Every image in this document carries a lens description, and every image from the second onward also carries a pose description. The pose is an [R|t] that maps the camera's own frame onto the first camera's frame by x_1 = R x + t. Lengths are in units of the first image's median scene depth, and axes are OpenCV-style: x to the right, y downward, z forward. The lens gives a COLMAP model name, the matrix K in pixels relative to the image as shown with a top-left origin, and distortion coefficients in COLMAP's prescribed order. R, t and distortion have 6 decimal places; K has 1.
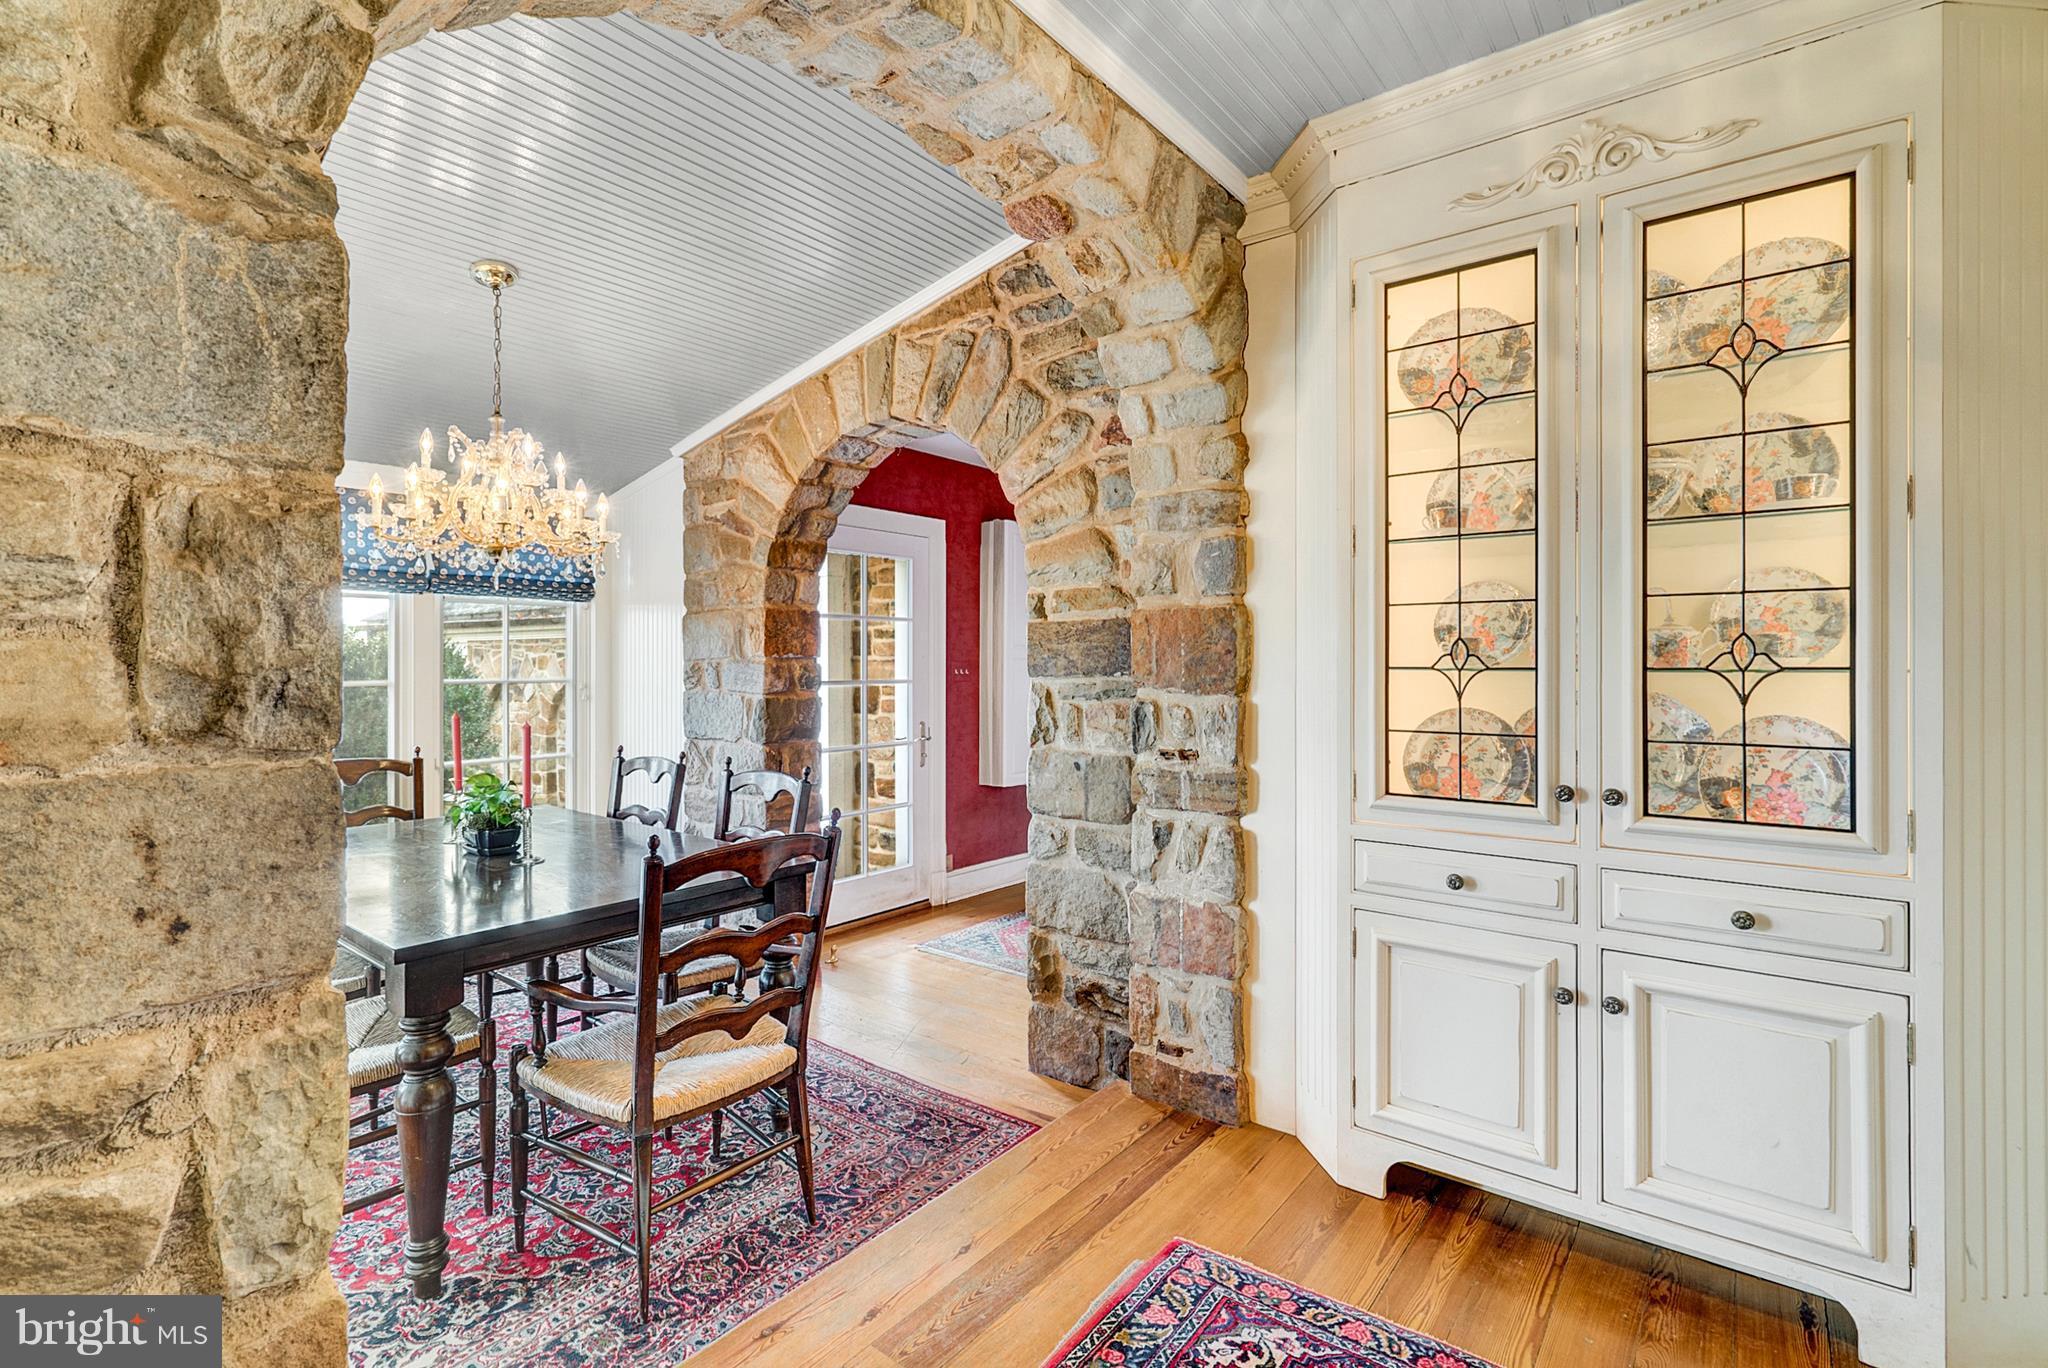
lens RADIAL K [[936.7, 0, 1003.2], [0, 936.7, 656.8], [0, 0, 1]] dist [0.000431, 0.000569]
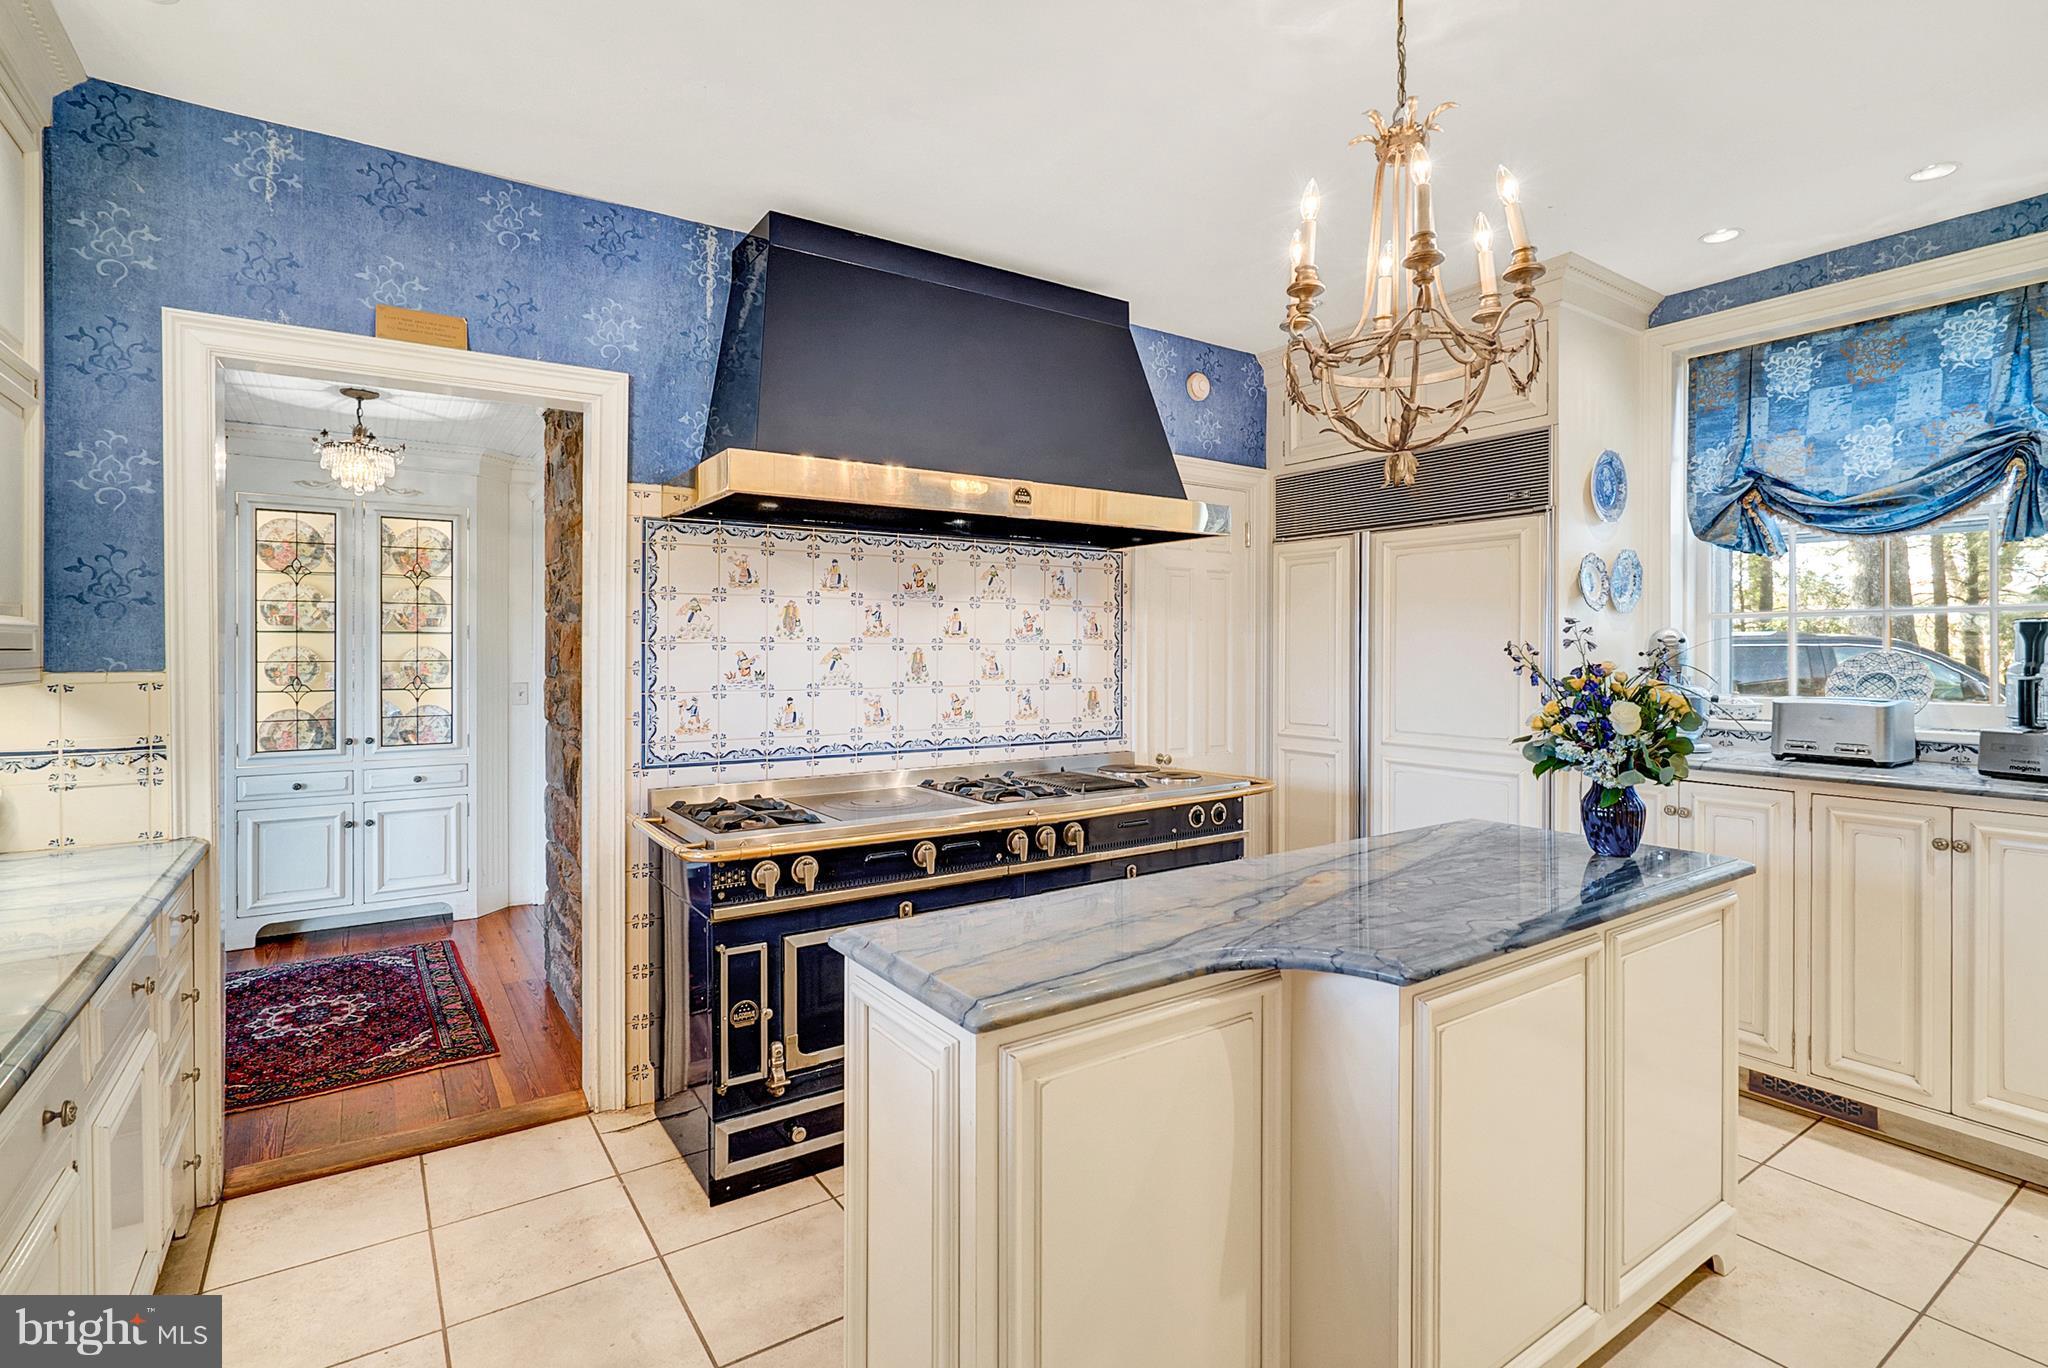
lens RADIAL K [[936.7, 0, 1019.9], [0, 936.7, 668.6], [0, 0, 1]] dist [0.000431, 0.000569]
pose [[0.302808, -0.007104, 0.953025, -1.197965], [-0.004636, 0.999949, 0.008926, -0.072482], [-0.953040, -0.007122, 0.302759, -1.404881]]
